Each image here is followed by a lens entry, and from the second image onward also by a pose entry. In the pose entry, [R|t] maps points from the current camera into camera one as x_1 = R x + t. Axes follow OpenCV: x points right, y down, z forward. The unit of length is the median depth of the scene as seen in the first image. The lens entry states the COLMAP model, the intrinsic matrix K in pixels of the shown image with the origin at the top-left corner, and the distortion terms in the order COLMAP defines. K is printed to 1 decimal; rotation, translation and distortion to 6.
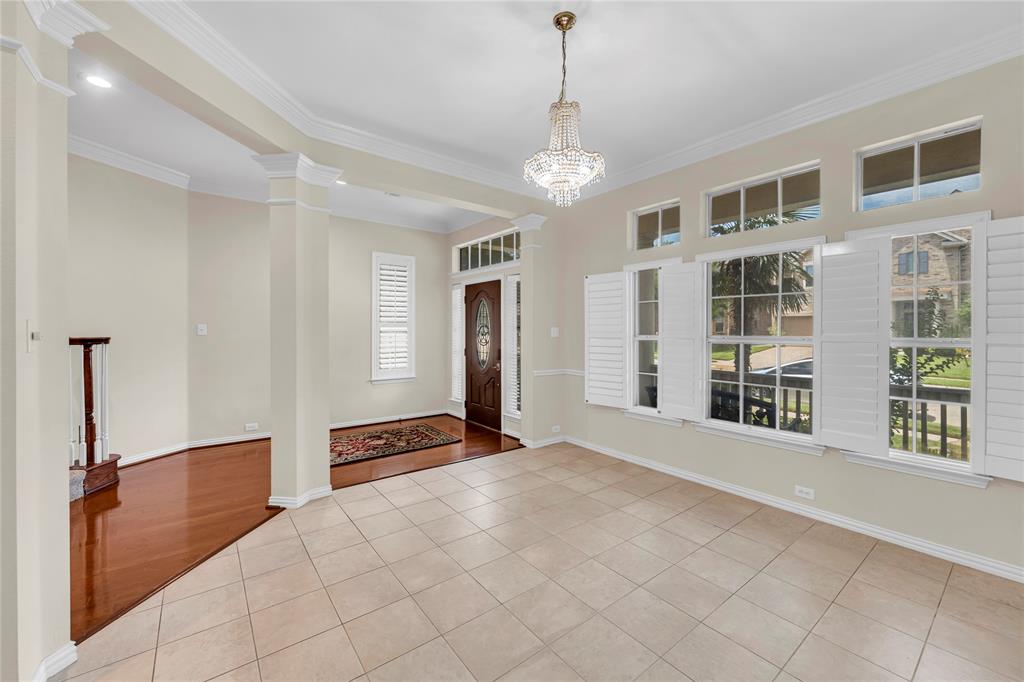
lens RADIAL K [[407.5, 0, 525.8], [0, 407.5, 328.2], [0, 0, 1]] dist [-0.000488, -0.000179]
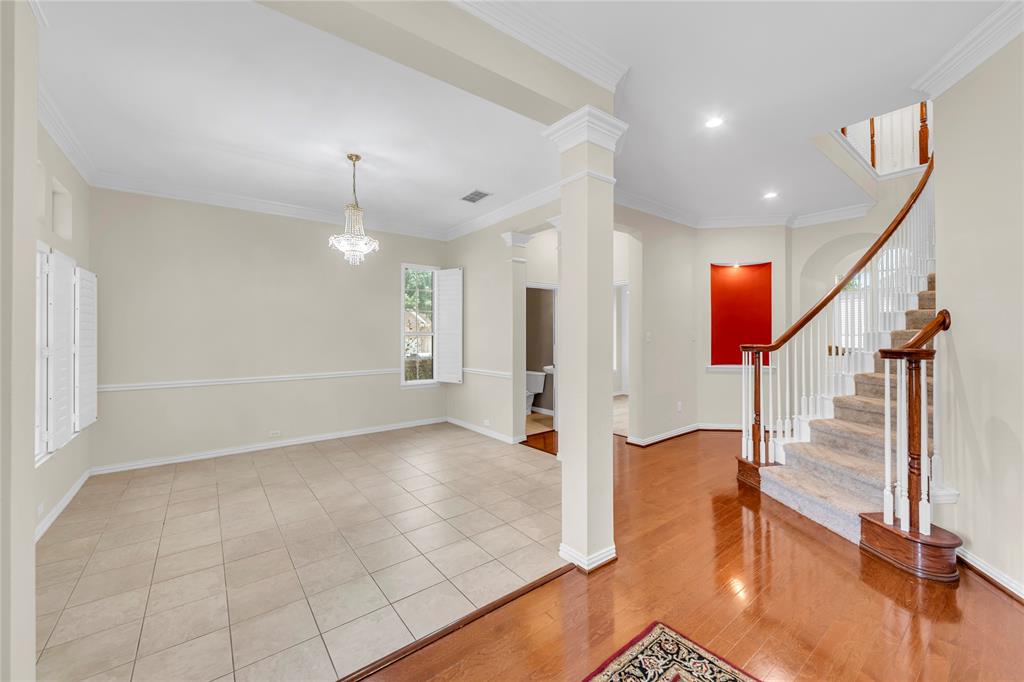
lens RADIAL K [[407.5, 0, 514.7], [0, 407.5, 336.4], [0, 0, 1]] dist [-0.000488, -0.000179]
pose [[-0.999497, -0.000955, 0.031688, -0.359046], [-0.000926, 0.999999, 0.000926, -0.001904], [-0.031689, 0.000896, -0.999497, 1.522204]]
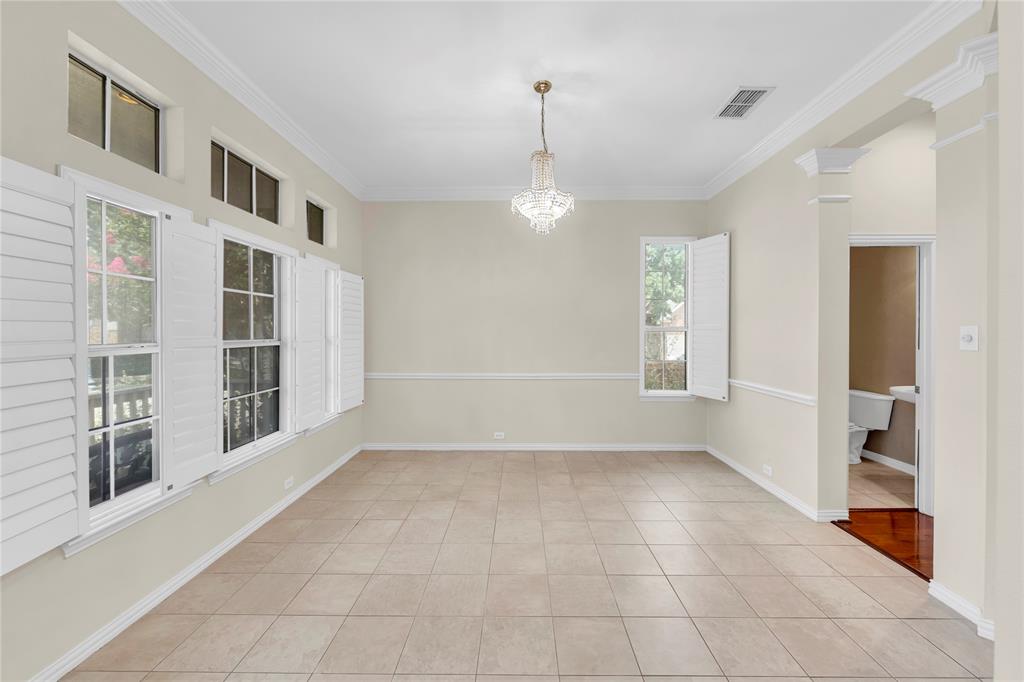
lens RADIAL K [[407.5, 0, 508.6], [0, 407.5, 333.2], [0, 0, 1]] dist [-0.000488, -0.000179]
pose [[-0.760158, -0.006730, 0.649704, -0.364623], [-0.004993, 0.999977, 0.004515, -0.000913], [-0.649719, 0.000188, -0.760174, 1.148011]]
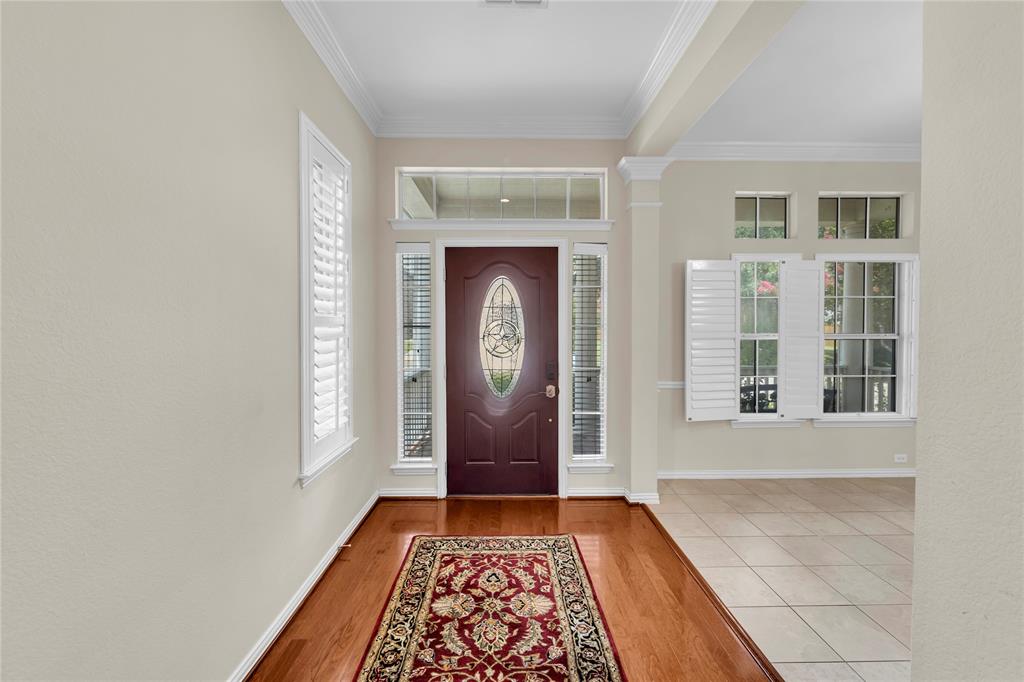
lens RADIAL K [[407.5, 0, 514.2], [0, 407.5, 331.2], [0, 0, 1]] dist [-0.000488, -0.000179]
pose [[0.607577, -0.016930, 0.794080, -0.811580], [-0.000269, 0.999768, 0.021521, -0.010217], [-0.794260, -0.013289, 0.607432, 0.948459]]
